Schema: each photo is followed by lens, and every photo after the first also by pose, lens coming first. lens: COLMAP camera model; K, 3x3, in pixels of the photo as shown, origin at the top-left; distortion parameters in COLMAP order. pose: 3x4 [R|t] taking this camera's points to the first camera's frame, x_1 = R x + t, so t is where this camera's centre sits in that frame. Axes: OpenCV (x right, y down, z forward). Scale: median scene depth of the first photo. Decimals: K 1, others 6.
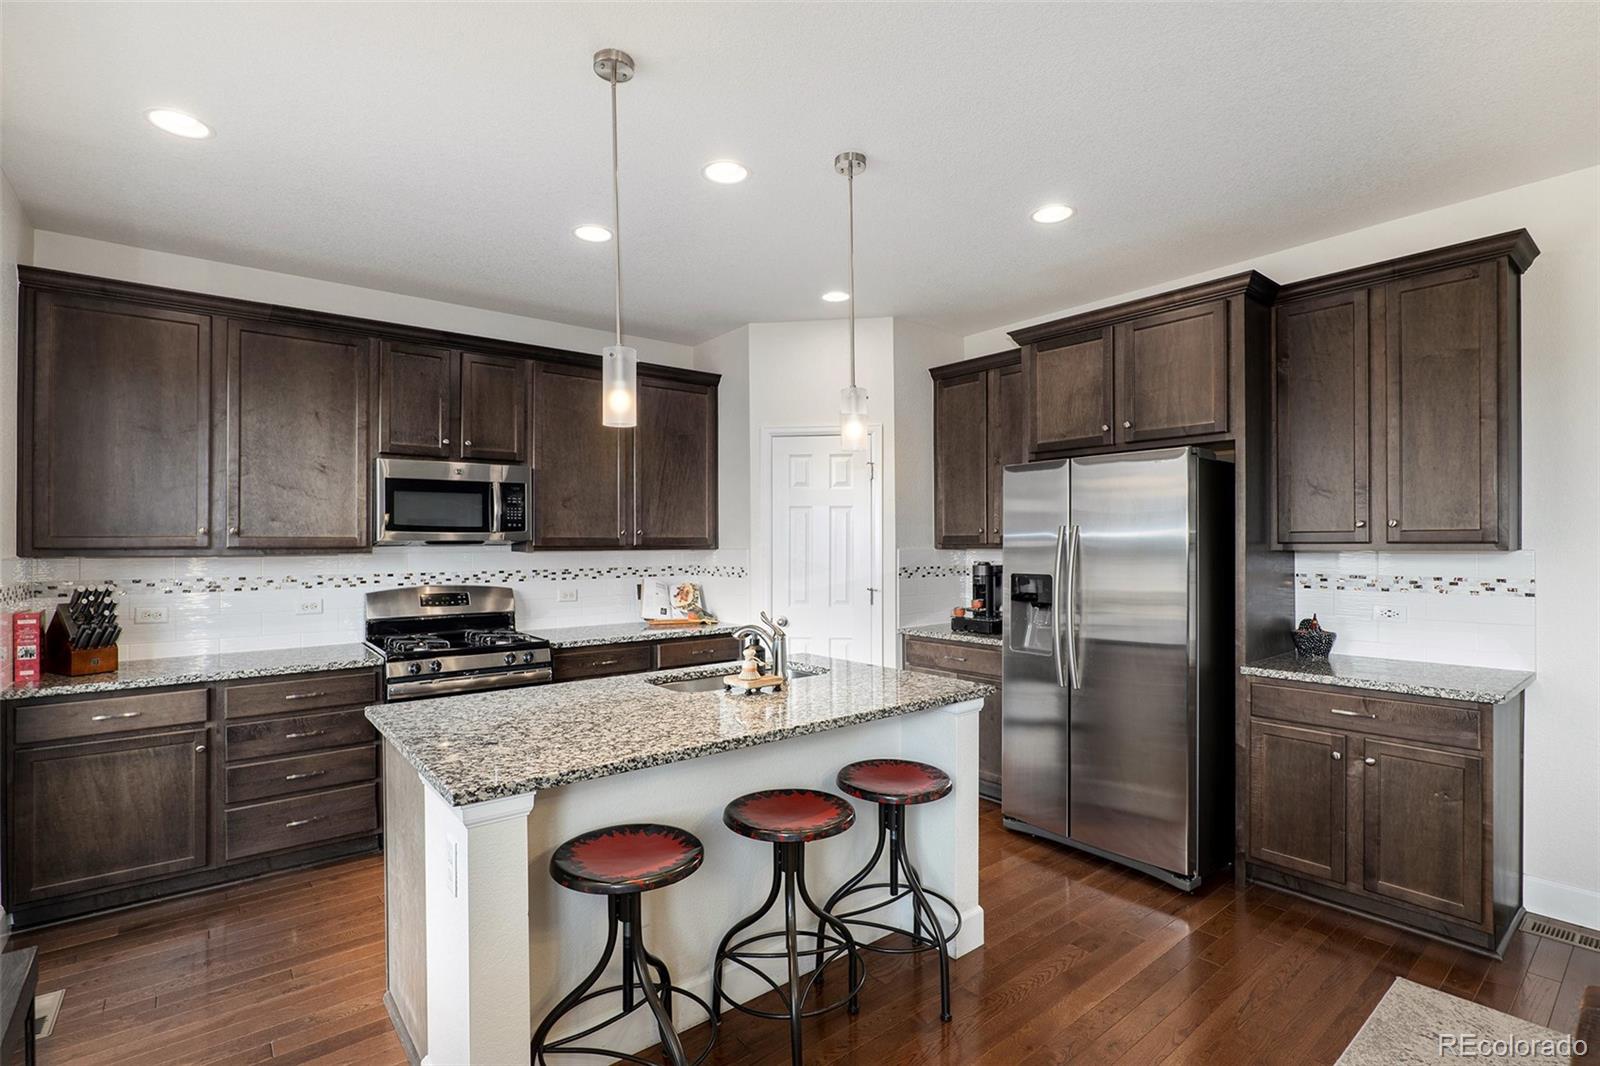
lens RADIAL K [[750.2, 0, 786.8], [0, 750.2, 545.4], [0, 0, 1]] dist [-0.024156, 0.007756]
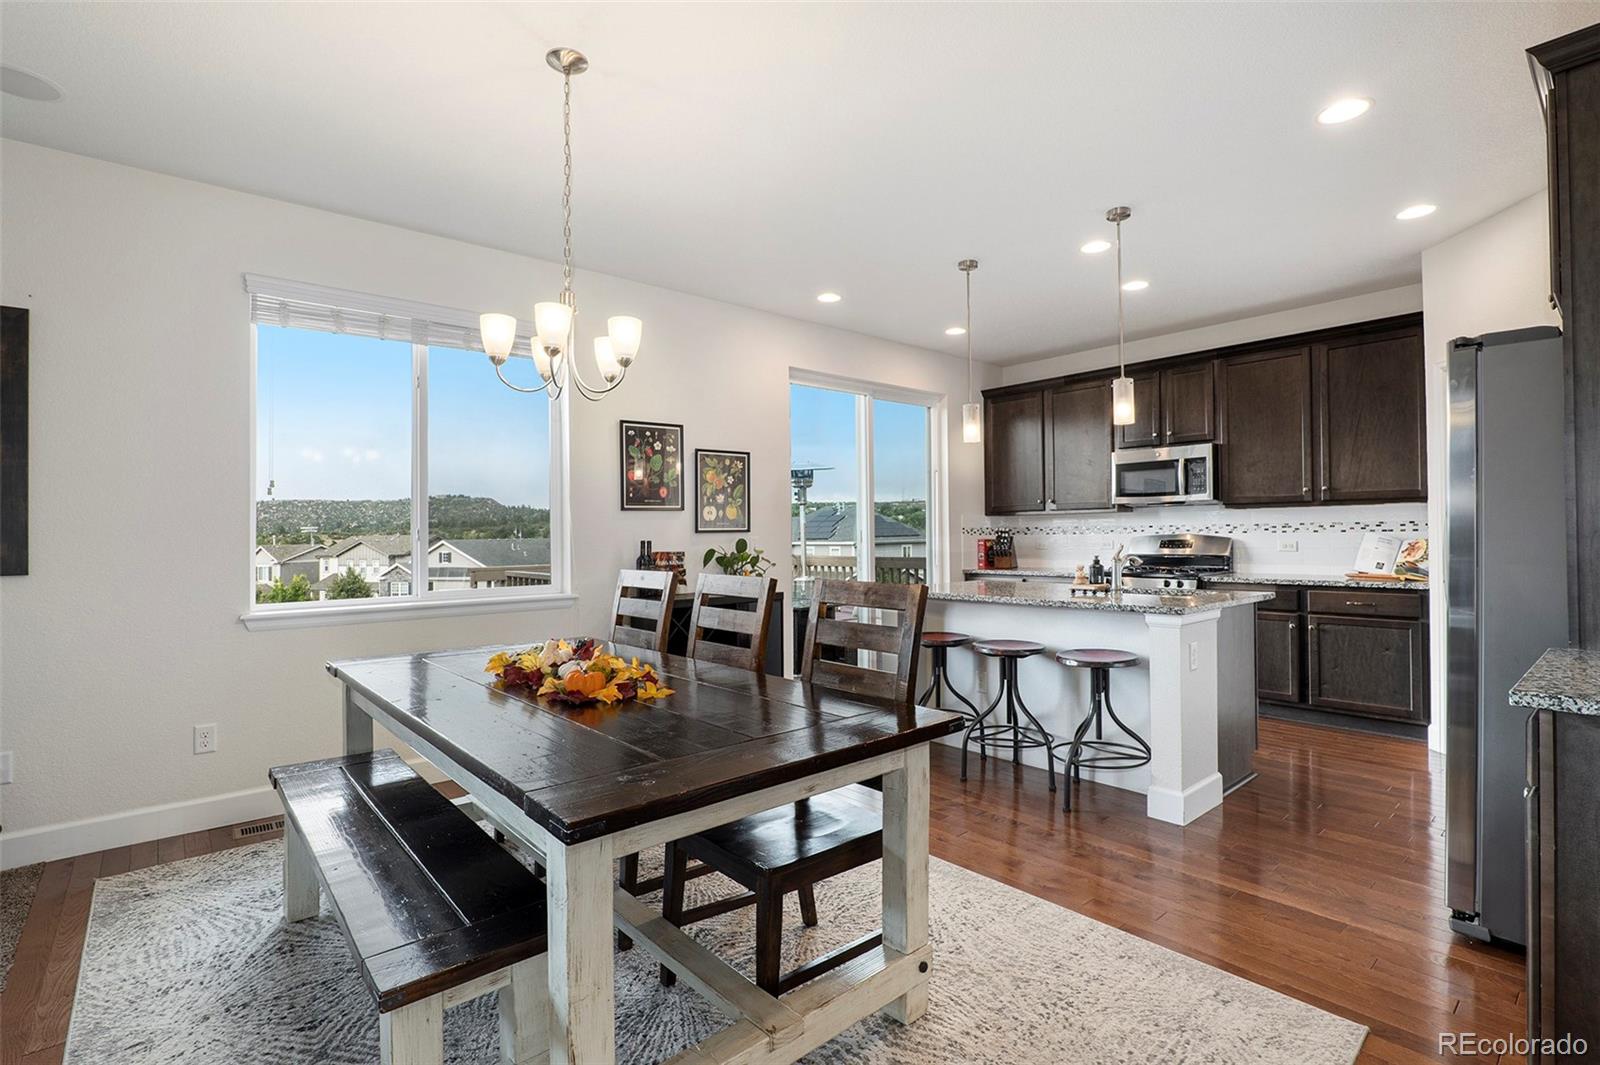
lens RADIAL K [[750.2, 0, 803.7], [0, 750.2, 536.0], [0, 0, 1]] dist [-0.024156, 0.007756]
pose [[0.056120, 0.013386, -0.998334, 0.889178], [0.012124, 0.999827, 0.014088, 0.028392], [0.998350, -0.012894, 0.055948, 0.206131]]
